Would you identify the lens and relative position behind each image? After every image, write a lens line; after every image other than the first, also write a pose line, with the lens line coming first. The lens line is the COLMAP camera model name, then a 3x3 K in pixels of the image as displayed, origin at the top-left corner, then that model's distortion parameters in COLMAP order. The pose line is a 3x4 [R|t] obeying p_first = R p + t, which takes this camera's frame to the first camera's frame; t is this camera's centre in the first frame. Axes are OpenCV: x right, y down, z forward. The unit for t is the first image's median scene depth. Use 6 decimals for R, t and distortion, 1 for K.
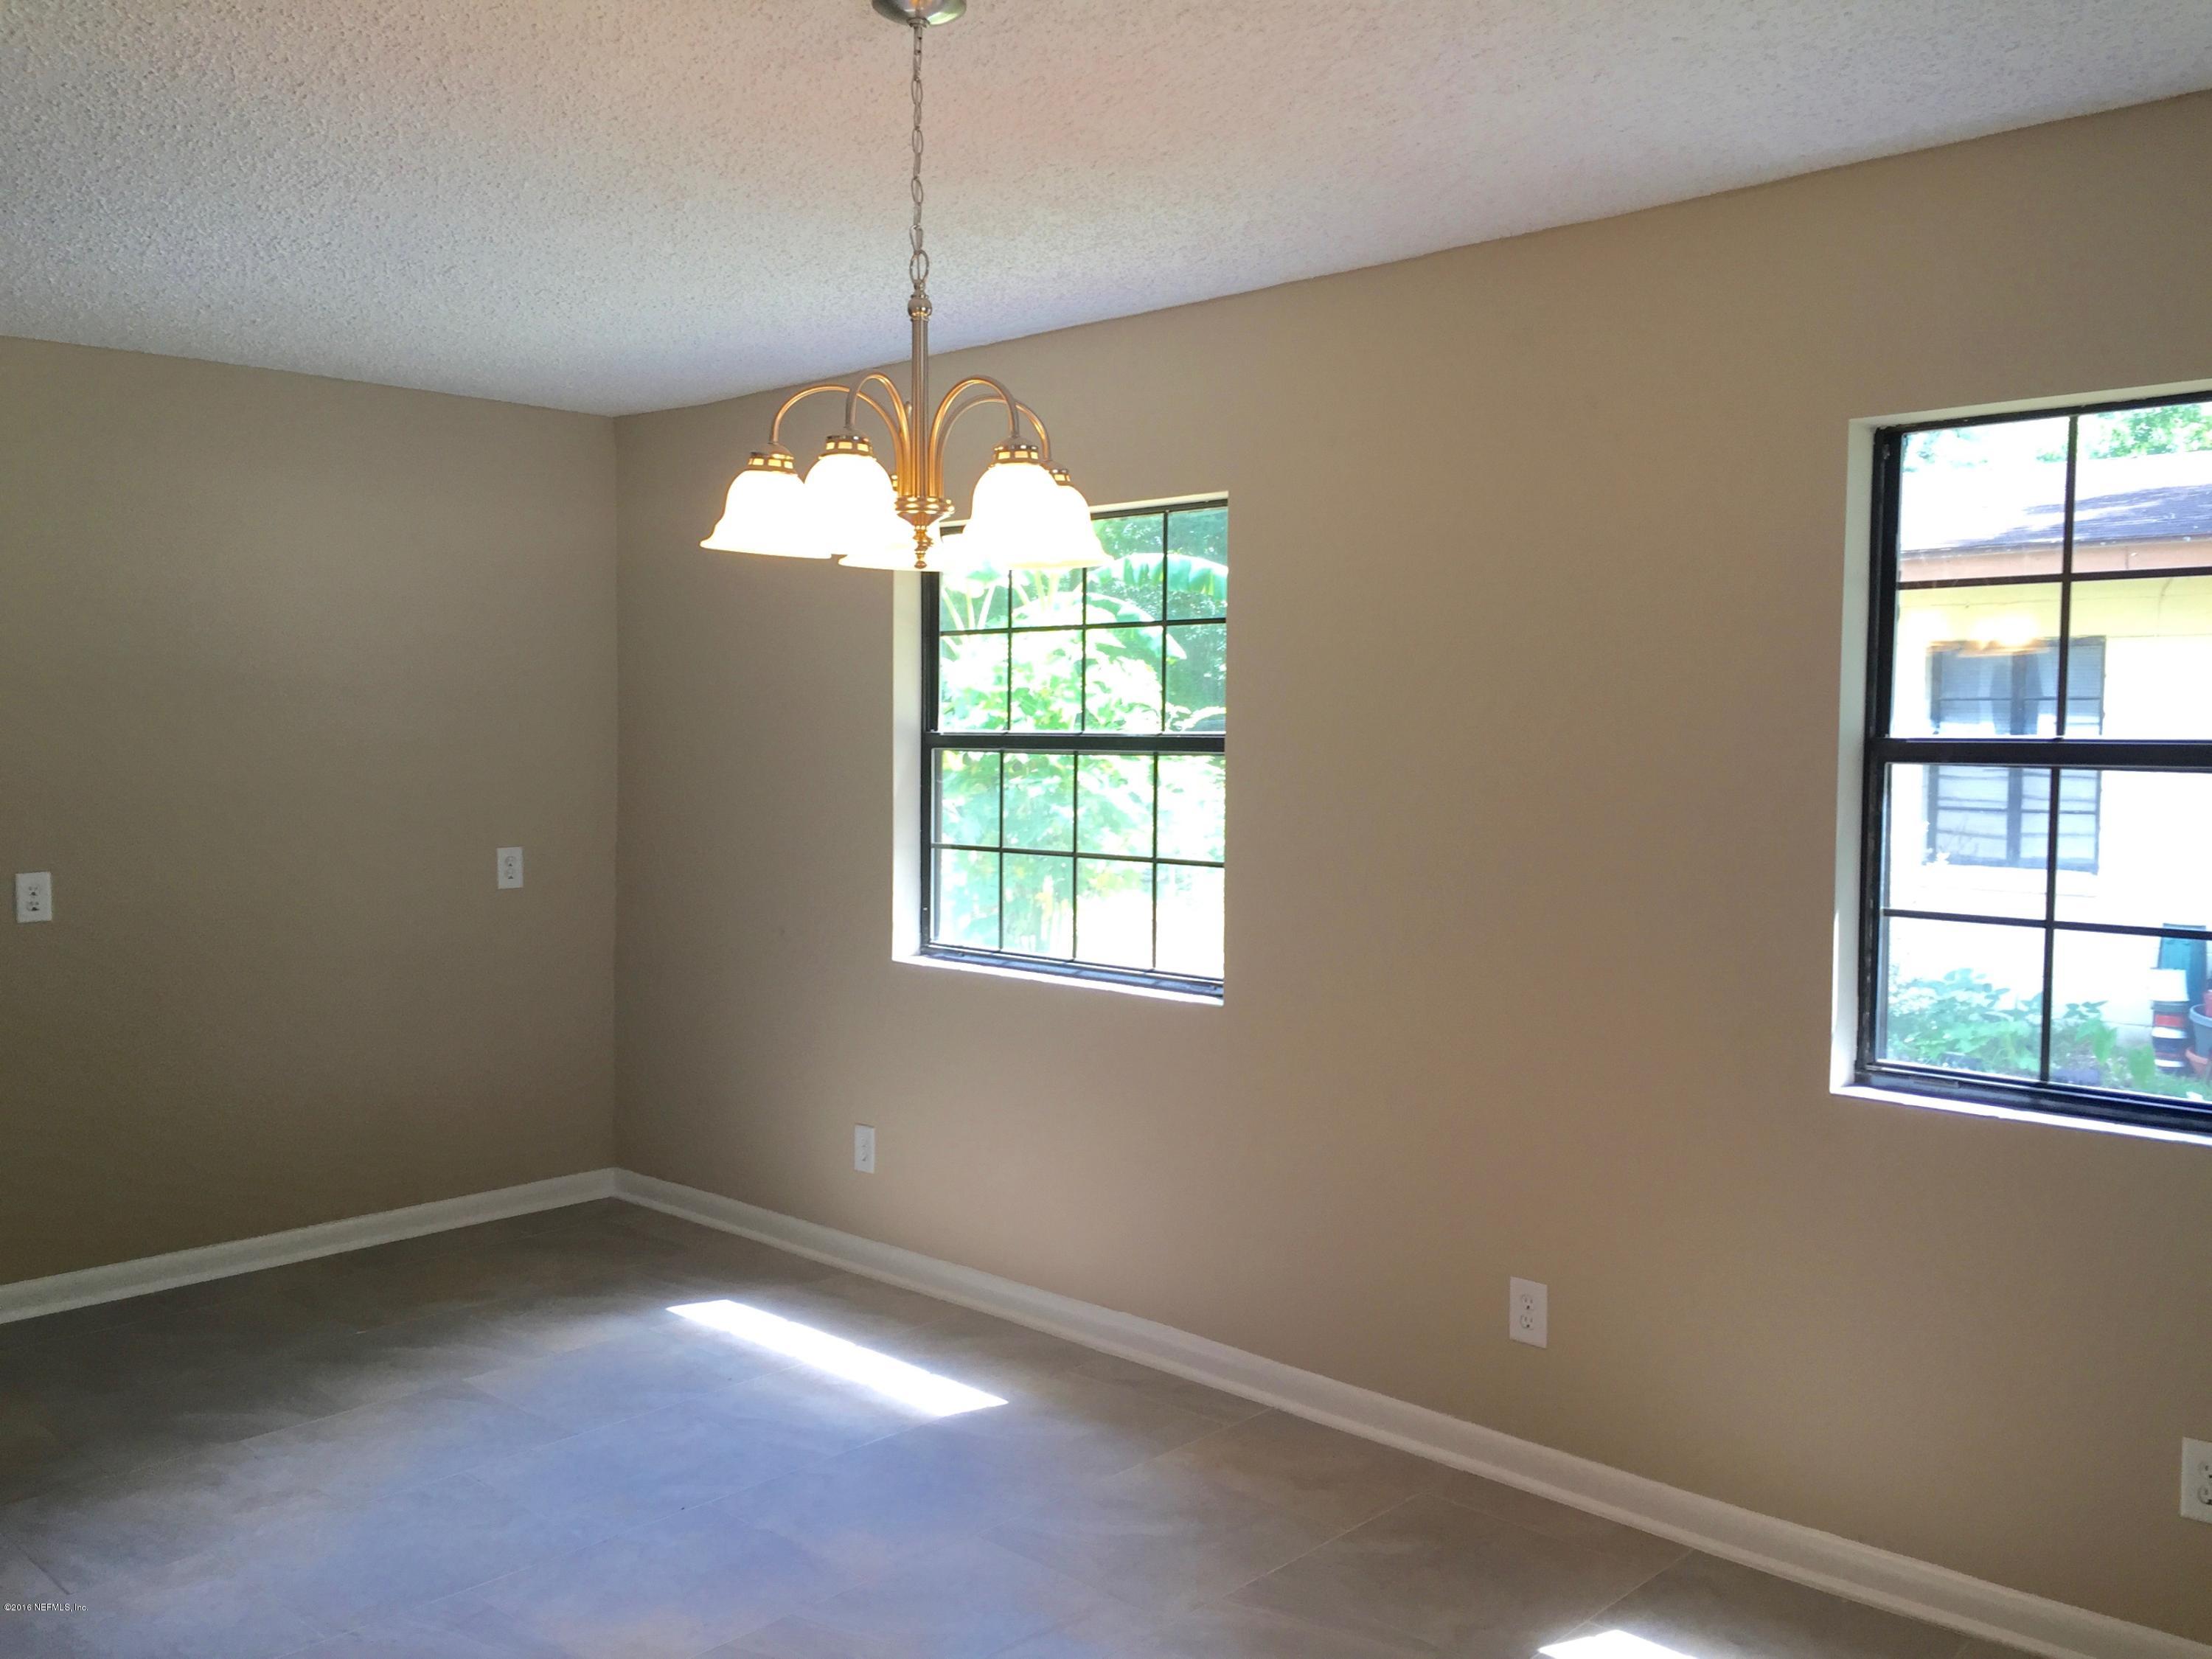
lens RADIAL K [[1868.7, 0, 1114.9], [0, 1868.7, 826.6], [0, 0, 1]] dist [0.102110, -0.139443]
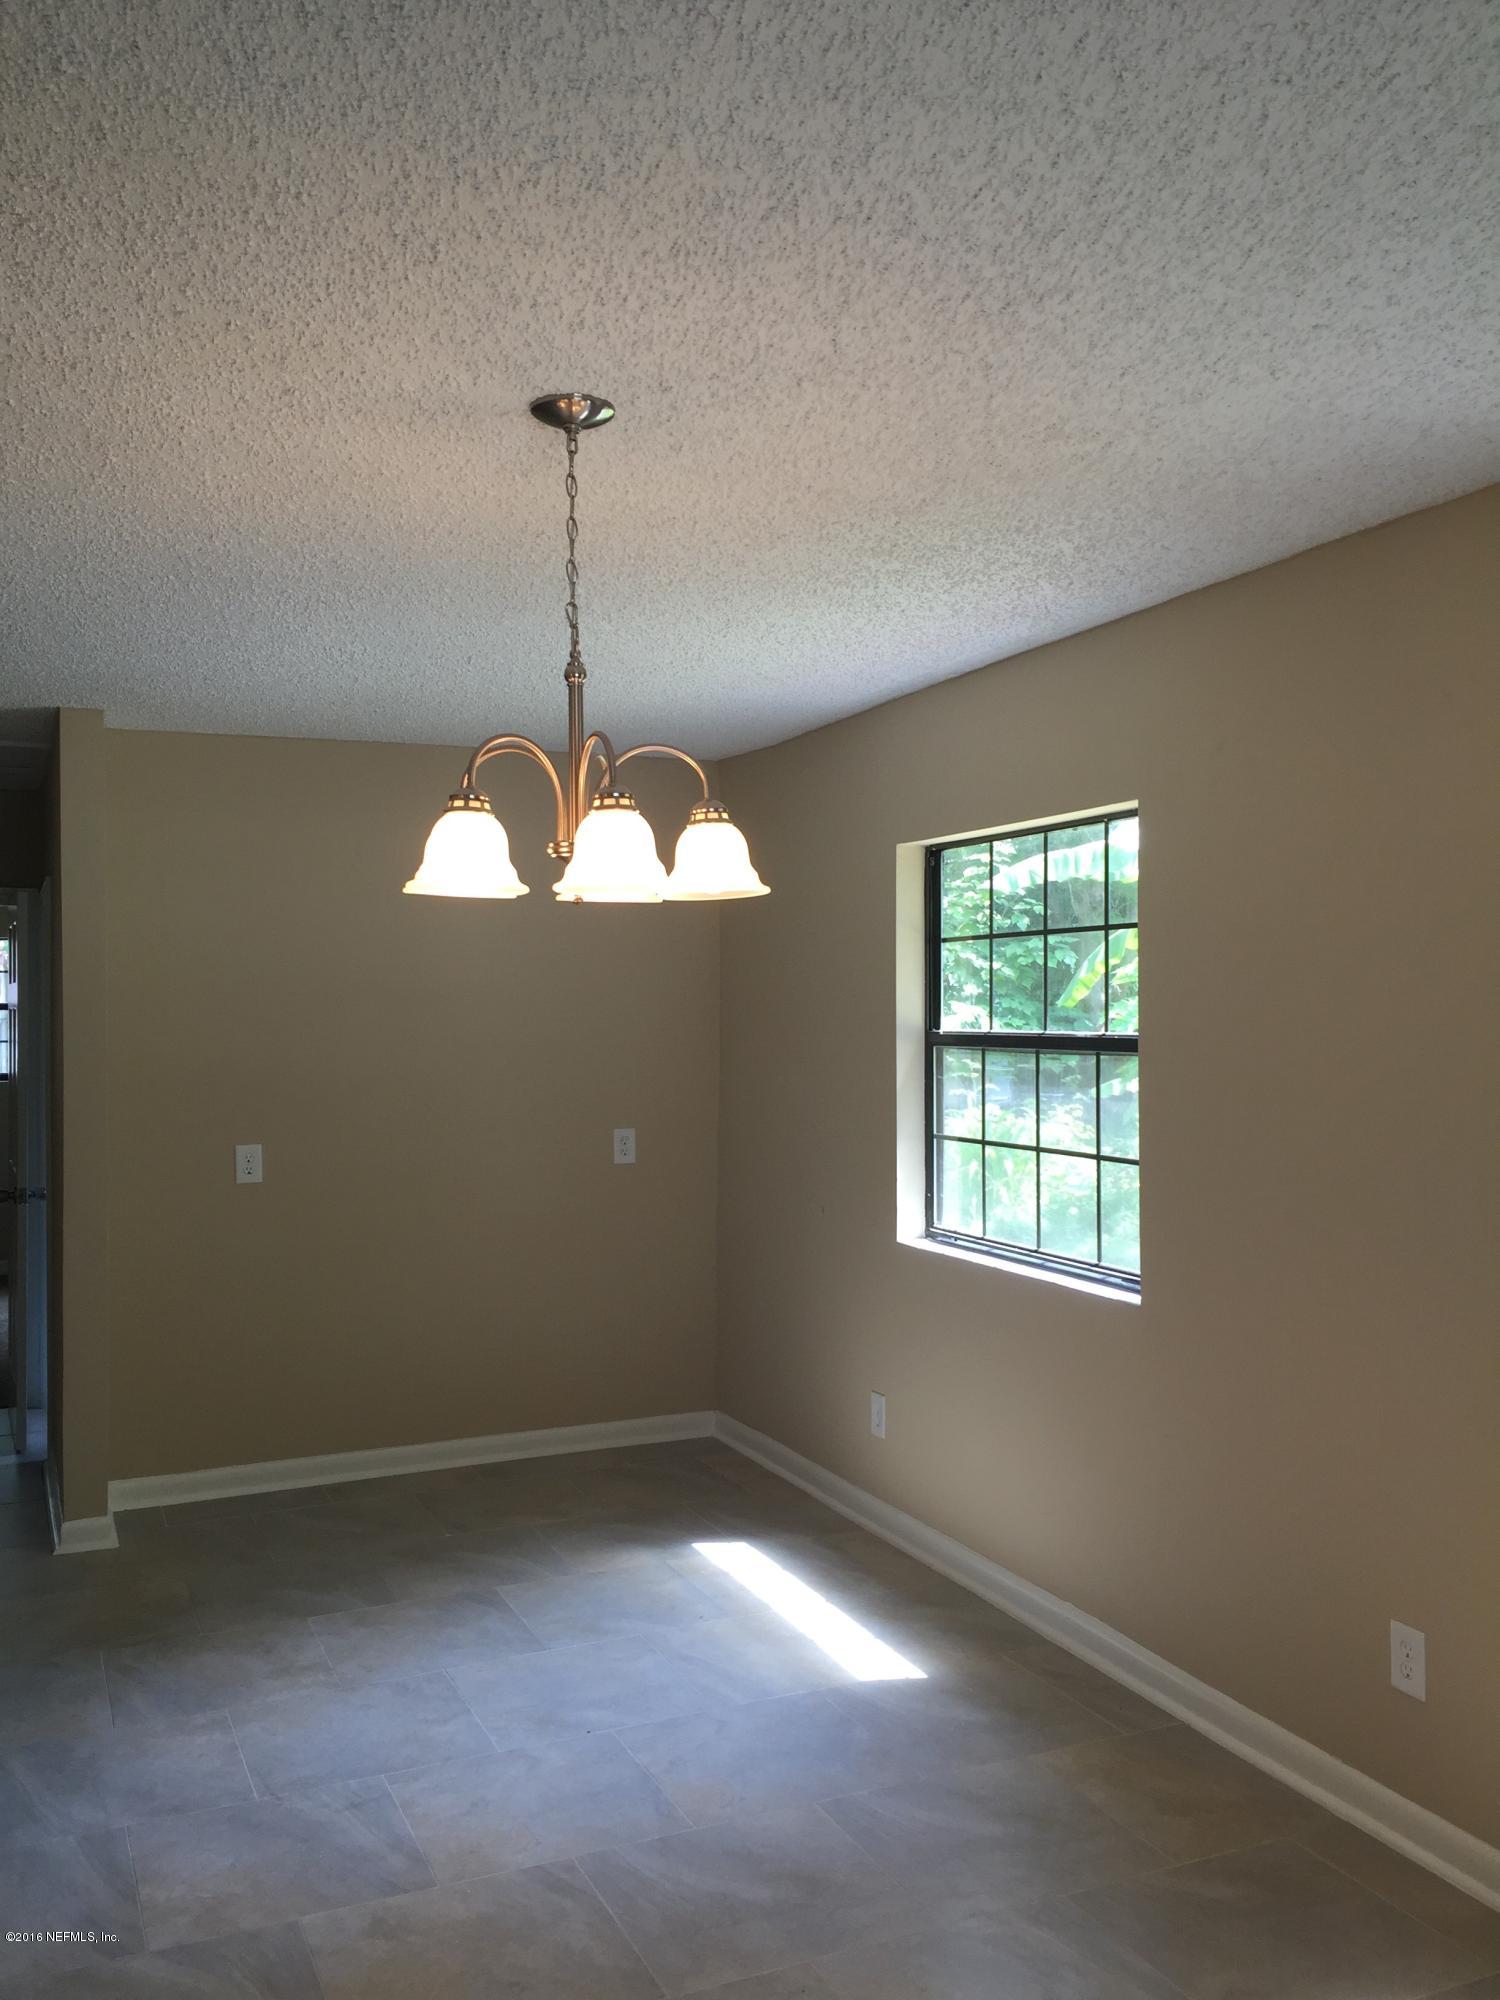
lens RADIAL K [[1689.6, 0, 751.8], [0, 1689.6, 1011.7], [0, 0, 1]] dist [0.102110, -0.139443]
pose [[0.924556, -0.007921, -0.380963, 0.200905], [-0.011690, 0.998724, -0.049136, -0.013972], [0.380866, 0.049882, 0.923284, 0.062565]]
